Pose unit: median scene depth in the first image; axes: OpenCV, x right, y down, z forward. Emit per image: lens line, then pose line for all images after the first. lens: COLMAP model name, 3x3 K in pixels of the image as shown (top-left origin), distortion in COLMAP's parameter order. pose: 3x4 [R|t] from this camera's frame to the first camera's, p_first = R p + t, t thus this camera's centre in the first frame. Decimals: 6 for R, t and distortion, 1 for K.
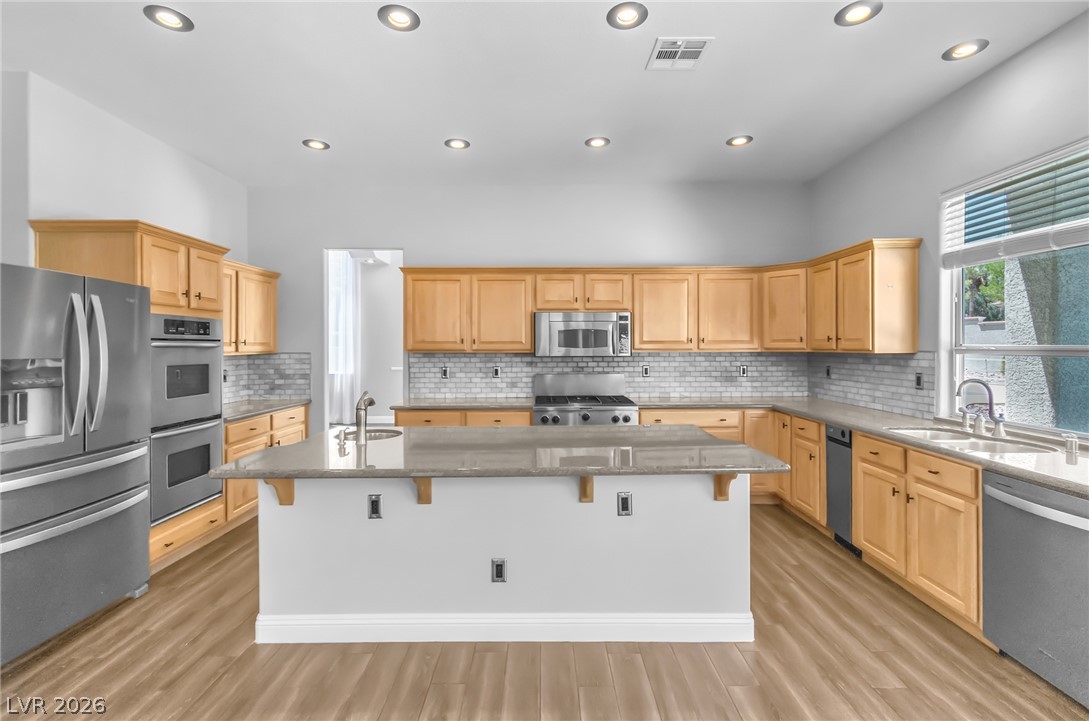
lens RADIAL K [[493.7, 0, 544.8], [0, 493.7, 347.7], [0, 0, 1]] dist [0.002590, 0.000145]
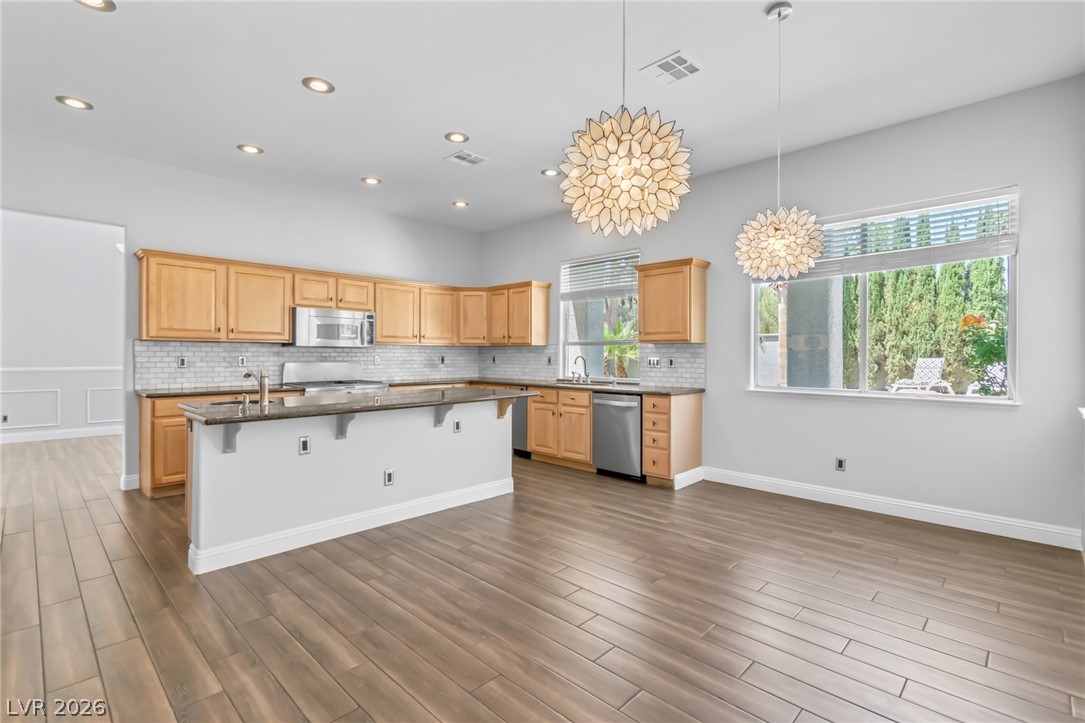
lens RADIAL K [[498.9, 0, 547.6], [0, 498.9, 358.7], [0, 0, 1]] dist [0.001386, 0.000206]
pose [[0.691928, 0.000255, 0.721966, -0.453490], [-0.003679, 0.999988, 0.003173, 0.041764], [-0.721957, -0.004852, 0.691921, -0.215975]]
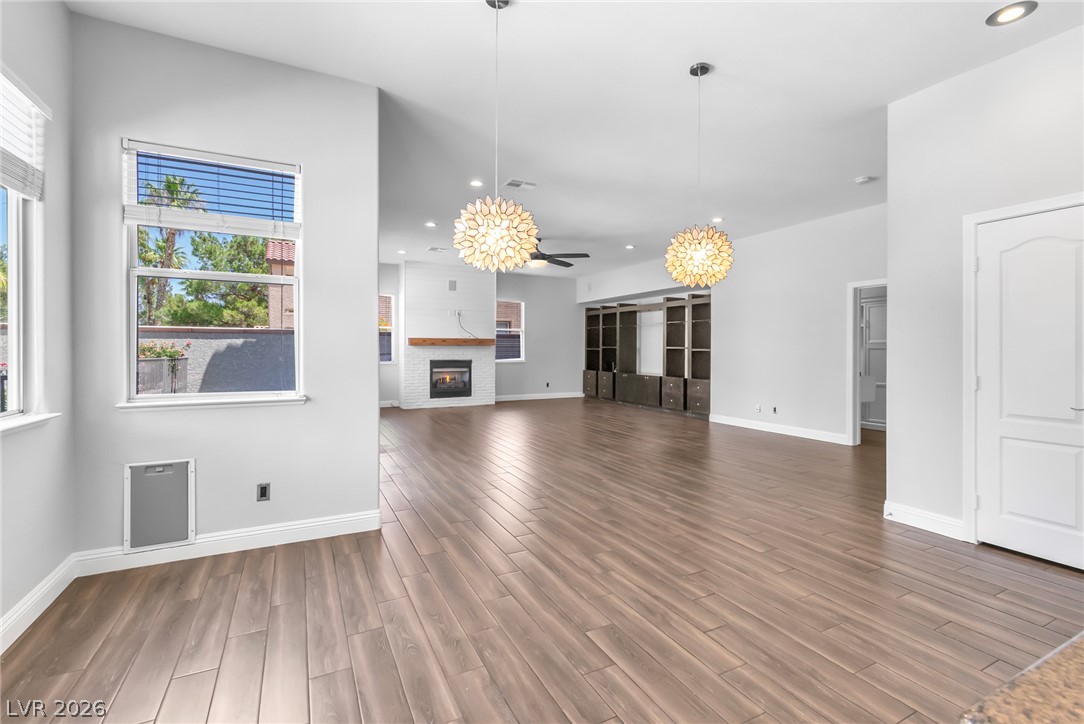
lens RADIAL K [[484.8, 0, 546.7], [0, 484.8, 353.2], [0, 0, 1]] dist [0.000232, -0.000005]
pose [[-0.889806, 0.005189, -0.456309, 0.340071], [0.001034, 0.999956, 0.009355, 0.038806], [0.456337, 0.007852, -0.889772, 0.499565]]
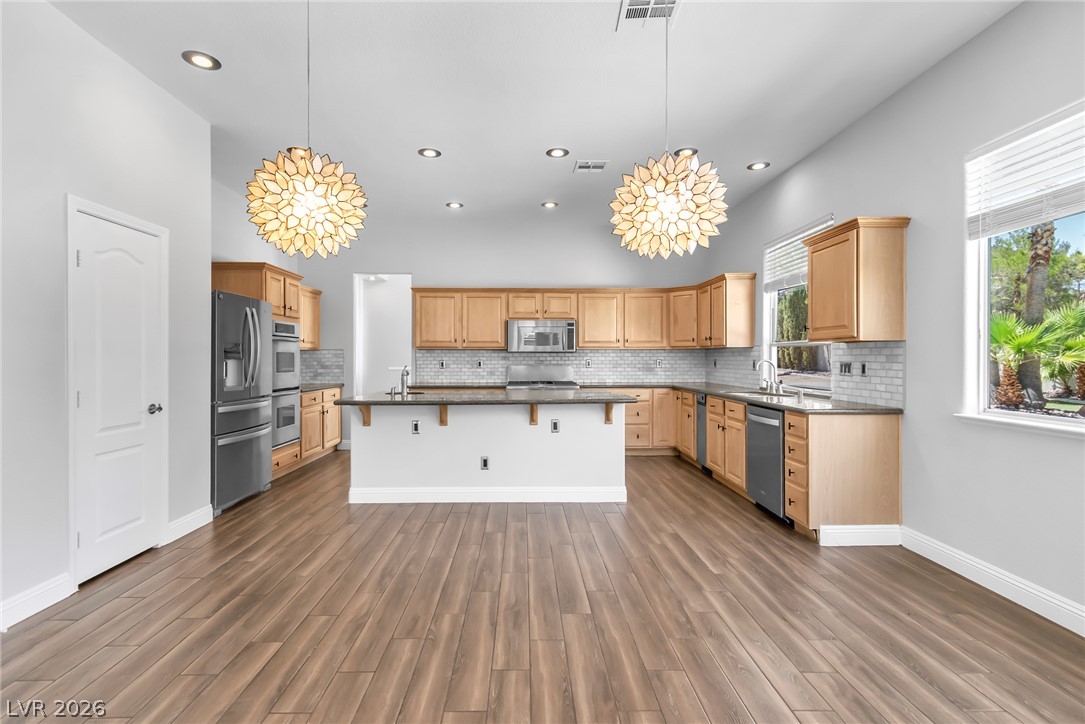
lens RADIAL K [[500.9, 0, 530.2], [0, 500.9, 361.1], [0, 0, 1]] dist [0.000900, 0.000078]
pose [[0.999864, 0.002213, 0.016355, 0.021292], [-0.002290, 0.999986, 0.004668, 0.037891], [-0.016345, -0.004705, 0.999855, -0.430645]]
